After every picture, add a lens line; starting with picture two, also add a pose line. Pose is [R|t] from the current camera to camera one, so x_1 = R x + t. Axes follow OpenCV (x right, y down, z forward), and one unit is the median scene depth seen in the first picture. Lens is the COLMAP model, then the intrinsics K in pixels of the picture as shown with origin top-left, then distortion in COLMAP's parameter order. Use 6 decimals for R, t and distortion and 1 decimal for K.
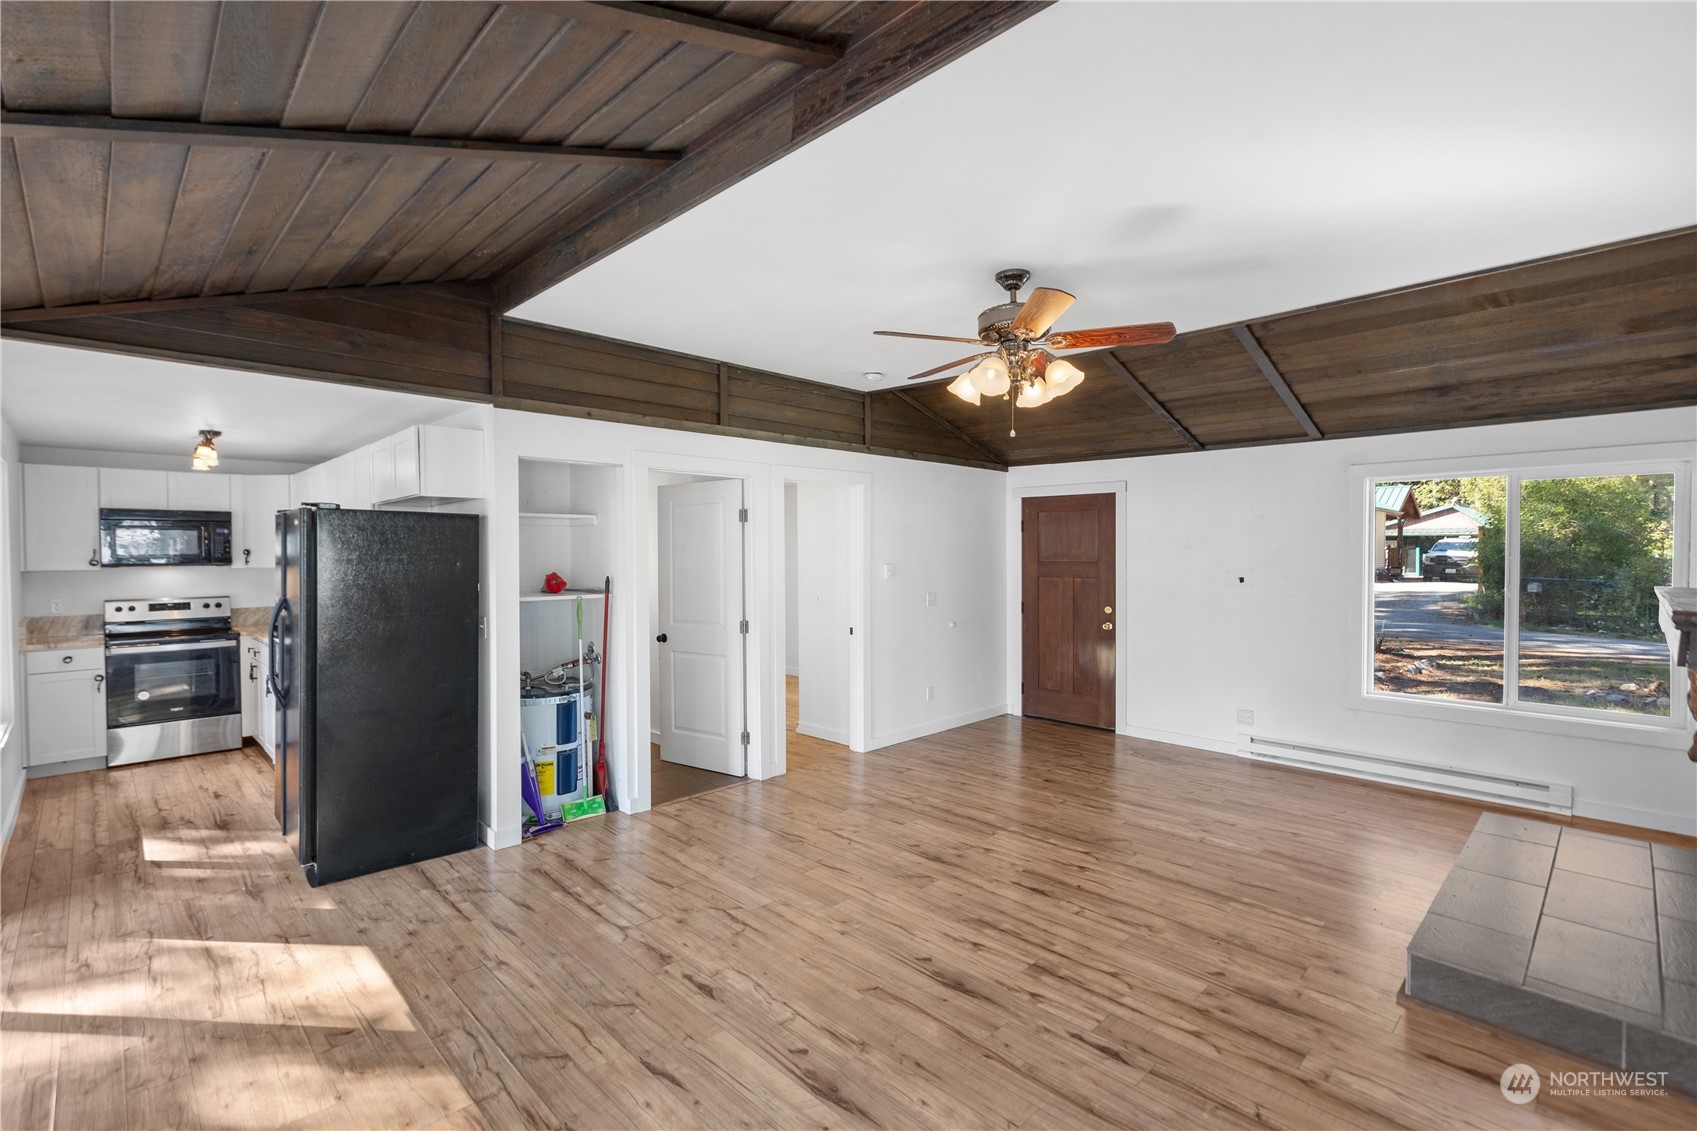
lens RADIAL K [[772.4, 0, 857.7], [0, 772.4, 559.7], [0, 0, 1]] dist [-0.001526, -0.000616]
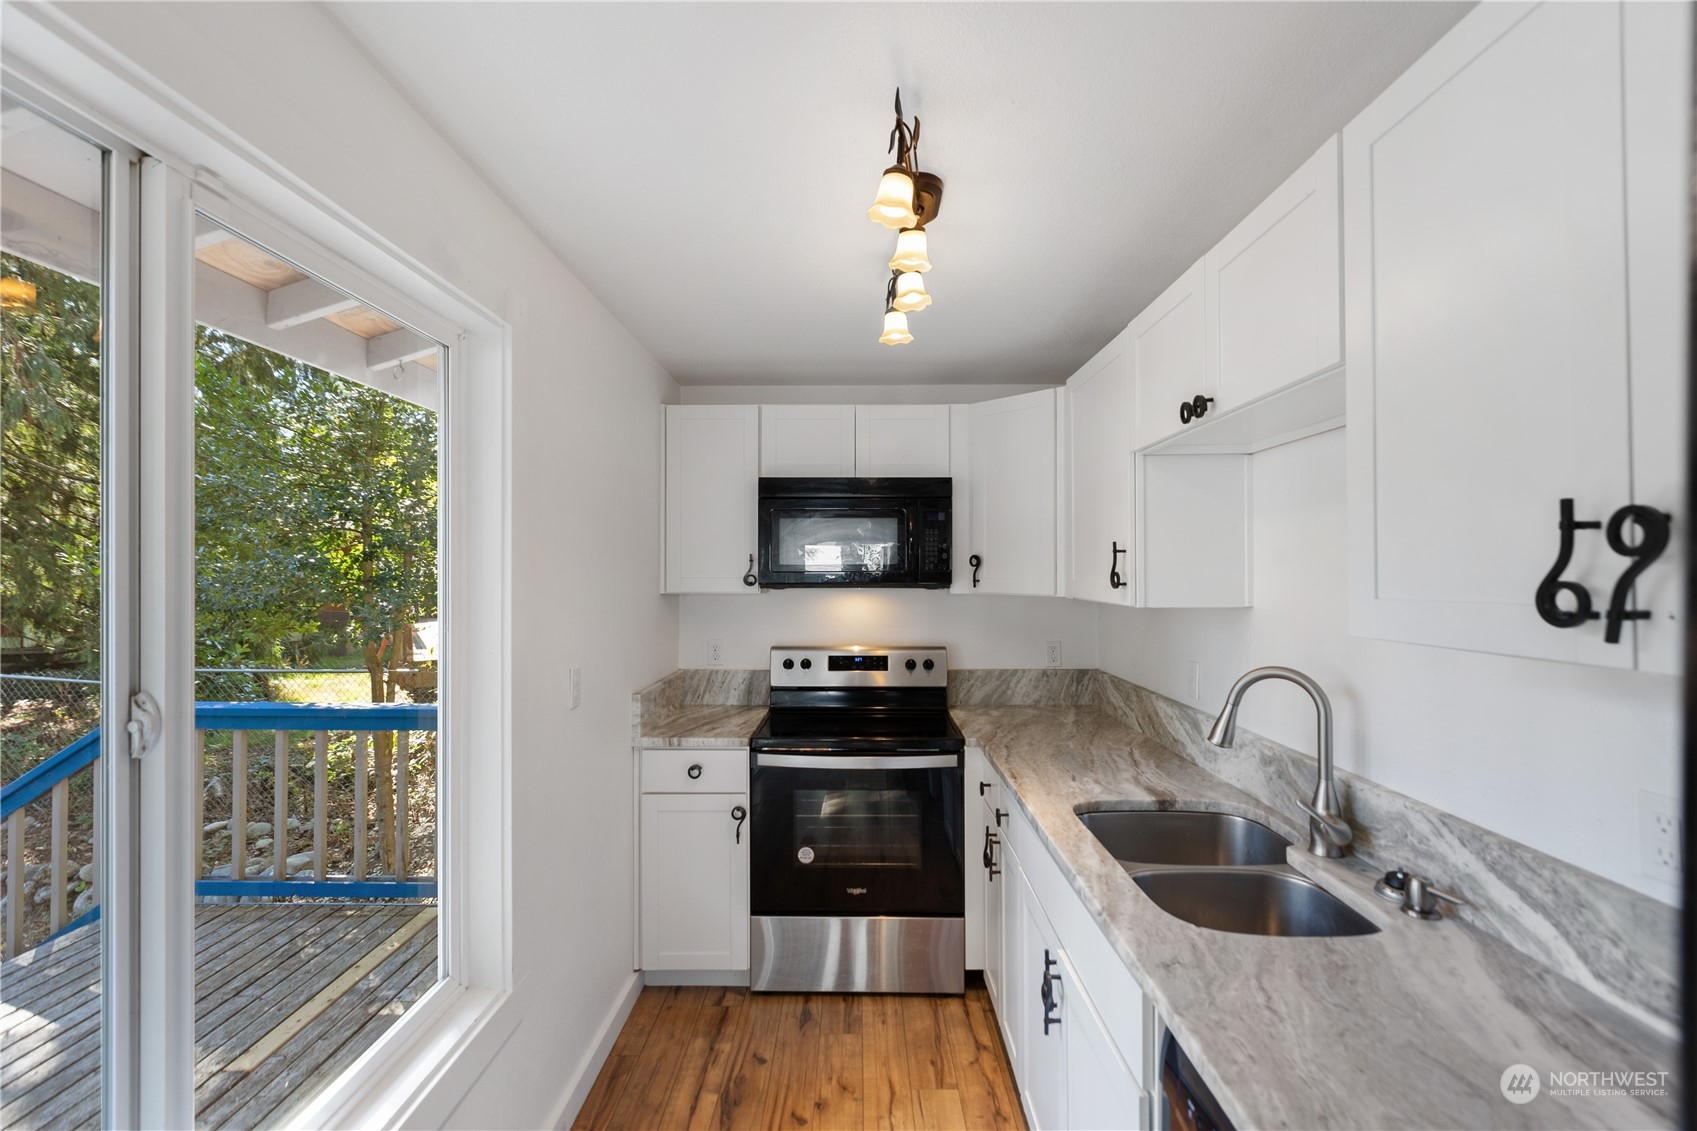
lens RADIAL K [[772.4, 0, 851.3], [0, 772.4, 564.9], [0, 0, 1]] dist [-0.001526, -0.000616]
pose [[0.697823, -0.001310, -0.716269, -0.589914], [-0.013613, 0.999793, -0.015091, 0.001086], [0.716140, 0.020281, 0.697661, 0.716393]]
